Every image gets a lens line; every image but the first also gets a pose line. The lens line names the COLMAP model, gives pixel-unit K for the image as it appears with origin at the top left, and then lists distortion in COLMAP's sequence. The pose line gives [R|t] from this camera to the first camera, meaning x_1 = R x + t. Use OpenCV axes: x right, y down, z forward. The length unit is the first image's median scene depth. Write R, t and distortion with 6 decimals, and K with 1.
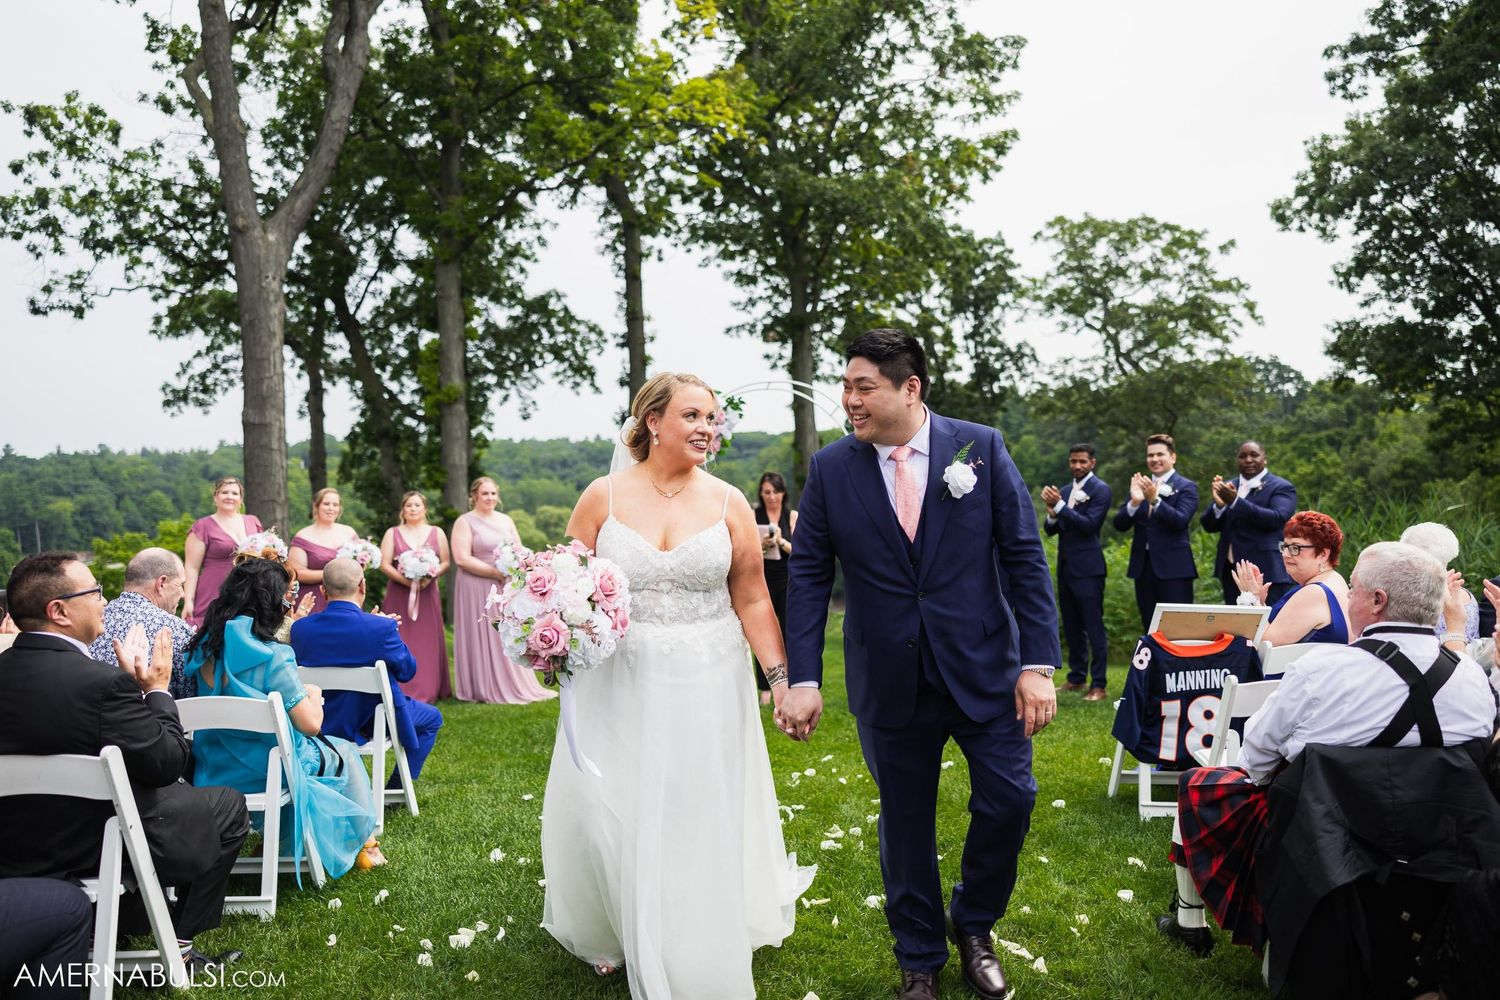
lens RADIAL K [[981.3, 0, 710.8], [0, 981.3, 502.2], [0, 0, 1]] dist [-0.033301, 0.026827]
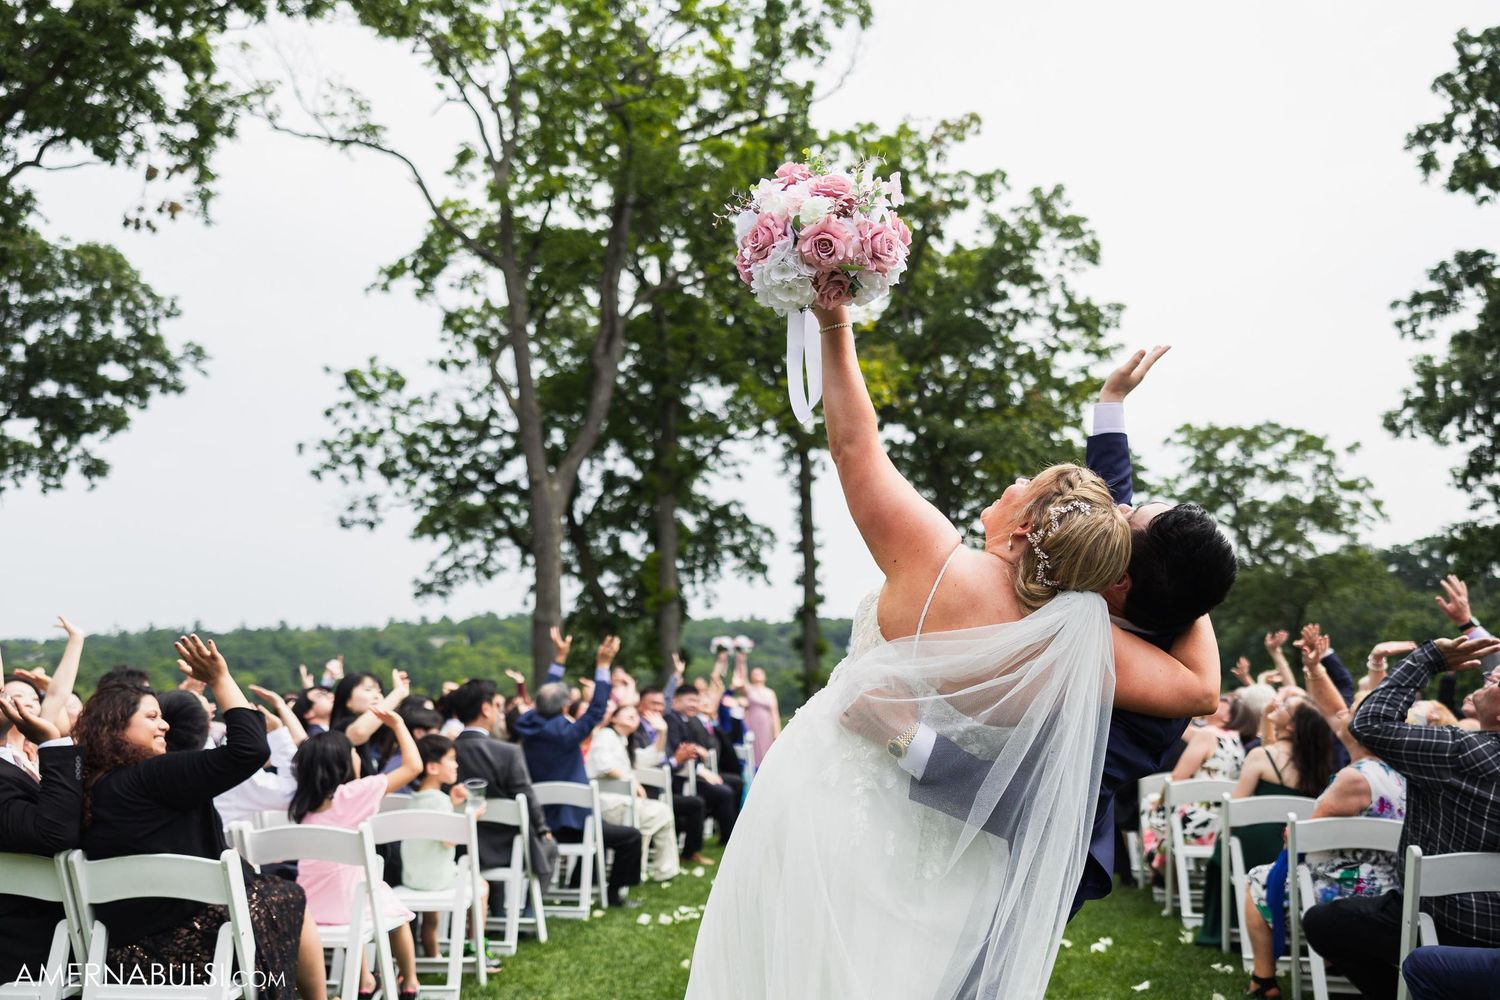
lens RADIAL K [[1206.9, 0, 730.3], [0, 1206.9, 465.4], [0, 0, 1]] dist [0.006987, 0.011079]
pose [[0.994256, -0.006113, -0.106855, -0.008938], [-0.013044, 0.984003, -0.177672, 0.001634], [0.106232, 0.178045, 0.978271, -0.391793]]
